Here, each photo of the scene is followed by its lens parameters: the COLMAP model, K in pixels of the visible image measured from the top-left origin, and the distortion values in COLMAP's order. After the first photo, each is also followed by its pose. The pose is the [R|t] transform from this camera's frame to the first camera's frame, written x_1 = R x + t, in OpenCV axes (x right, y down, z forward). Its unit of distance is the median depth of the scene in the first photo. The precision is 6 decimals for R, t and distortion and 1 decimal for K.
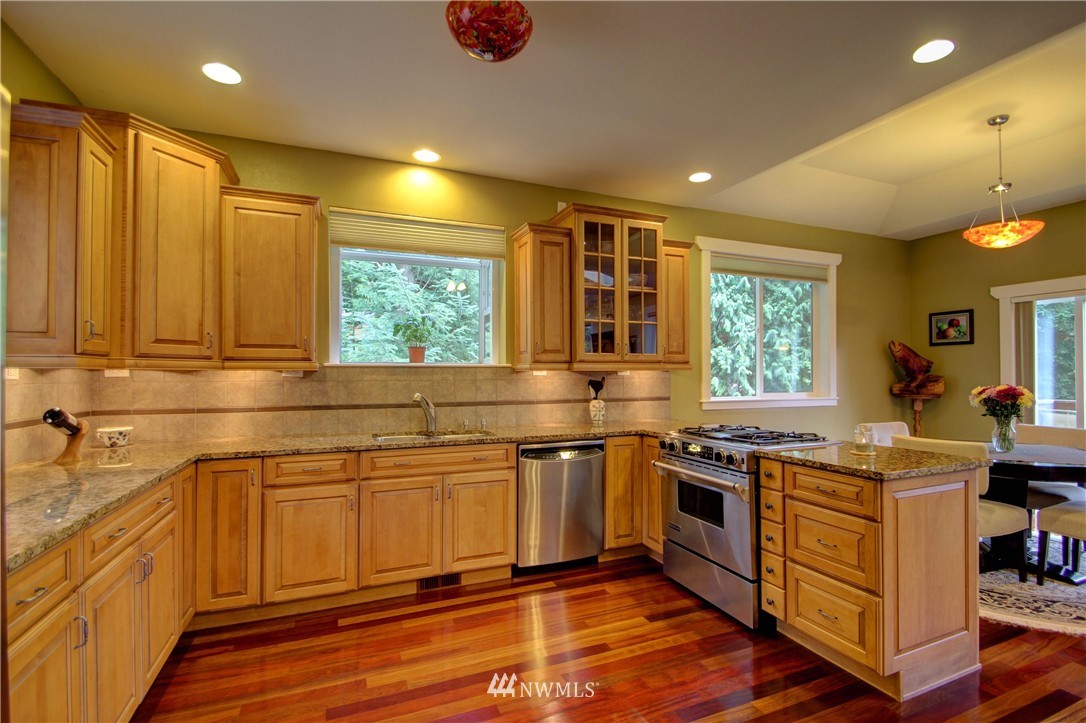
lens RADIAL K [[506.2, 0, 553.7], [0, 506.2, 368.5], [0, 0, 1]] dist [0.013208, -0.016372]
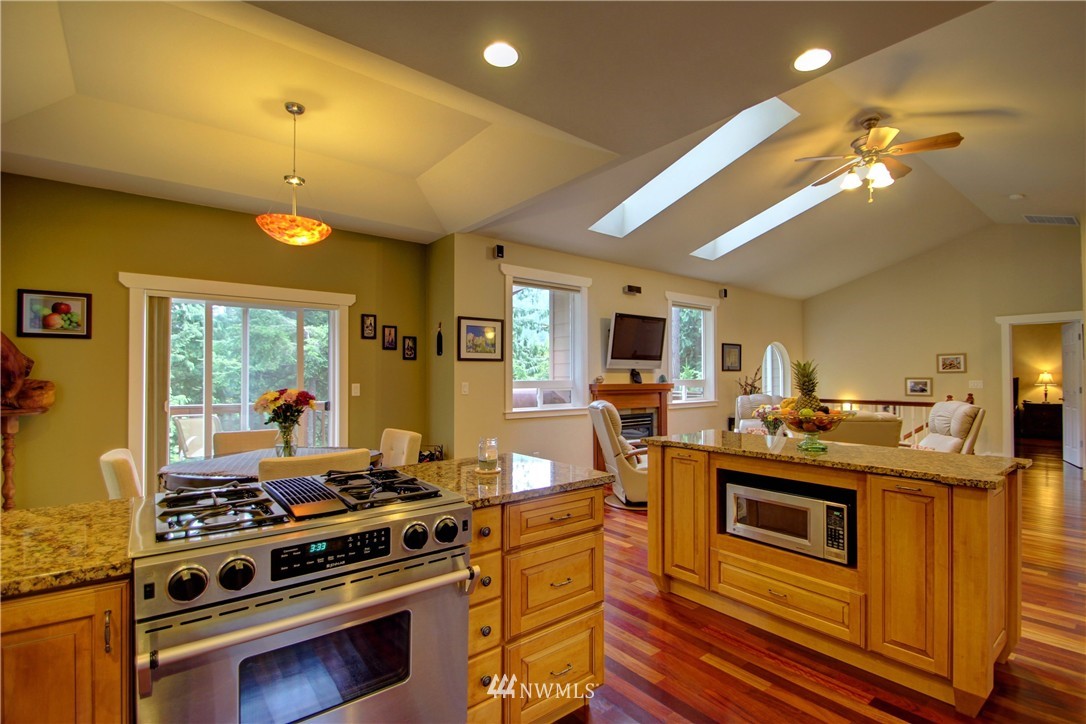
lens RADIAL K [[506.2, 0, 554.4], [0, 506.2, 371.3], [0, 0, 1]] dist [0.013208, -0.016372]
pose [[-0.280691, 0.014065, 0.959695, -0.155059], [-0.008085, 0.999822, -0.017018, 0.011473], [-0.959764, -0.012536, -0.280527, 0.776185]]
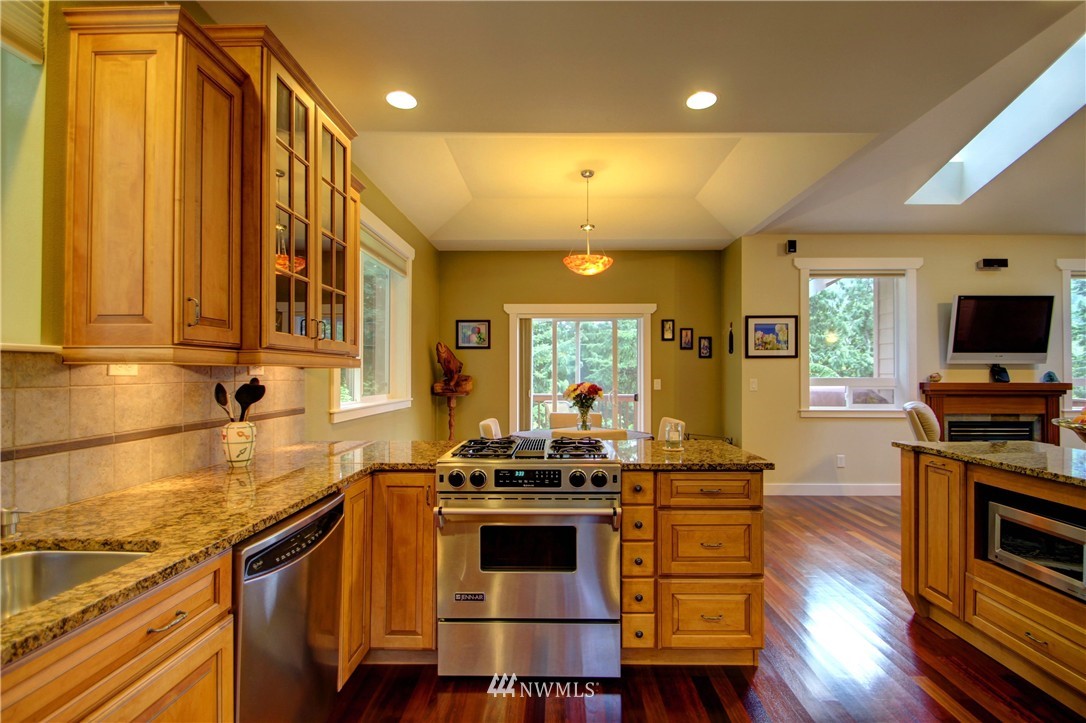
lens RADIAL K [[506.2, 0, 553.0], [0, 506.2, 368.2], [0, 0, 1]] dist [0.013208, -0.016372]
pose [[0.396123, 0.012478, 0.918113, -0.308384], [-0.011554, 0.999896, -0.008604, 0.008309], [-0.918125, -0.007200, 0.396226, 0.558719]]
